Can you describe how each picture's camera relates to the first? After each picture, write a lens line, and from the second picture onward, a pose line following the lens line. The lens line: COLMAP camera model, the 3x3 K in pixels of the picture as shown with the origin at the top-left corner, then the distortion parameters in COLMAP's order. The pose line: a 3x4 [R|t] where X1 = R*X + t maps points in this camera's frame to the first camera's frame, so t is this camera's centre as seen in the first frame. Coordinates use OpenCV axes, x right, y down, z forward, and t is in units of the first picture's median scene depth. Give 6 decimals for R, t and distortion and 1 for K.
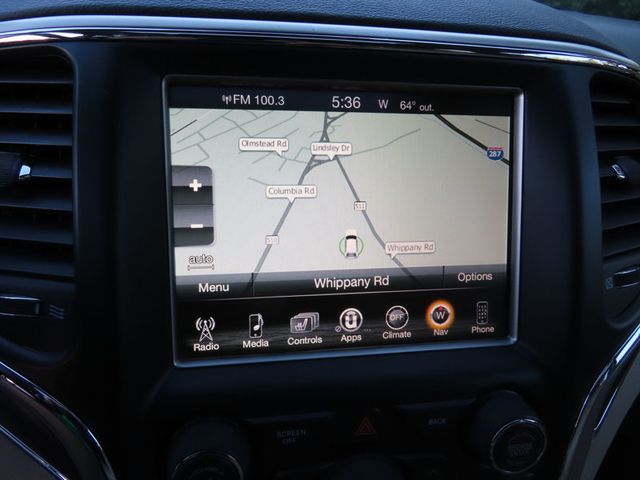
lens RADIAL K [[459.7, 0, 320.0], [0, 459.7, 240.0], [0, 0, 1]] dist [-0.003869, 0.005765]
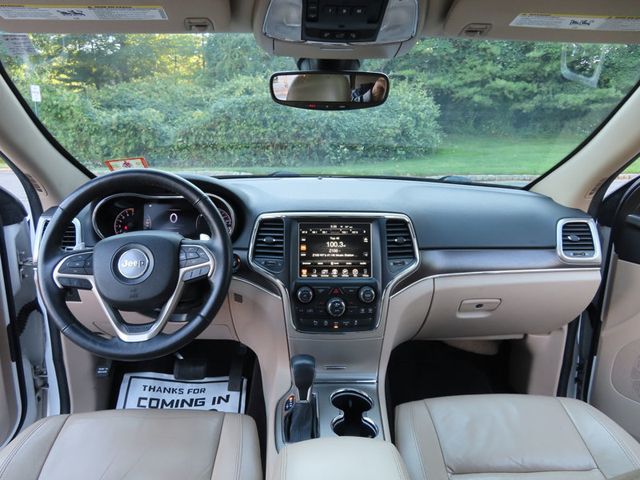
lens RADIAL K [[470.0, 0, 320.0], [0, 470.0, 240.0], [0, 0, 1]] dist [0.001349, 0.003536]
pose [[0.990873, -0.010193, -0.134413, 0.588771], [-0.017413, 0.979103, -0.202619, 0.865161], [0.133670, 0.203110, 0.969989, -3.882872]]
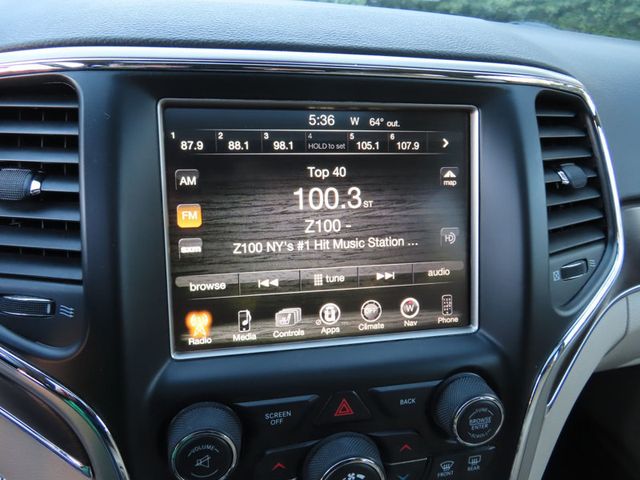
lens RADIAL K [[459.7, 0, 320.0], [0, 459.7, 240.0], [0, 0, 1]] dist [-0.003869, 0.005765]
pose [[0.999129, -0.018896, 0.037218, 0.005427], [0.019252, 0.999772, -0.009223, 0.004655], [-0.037035, 0.009931, 0.999265, -0.122912]]
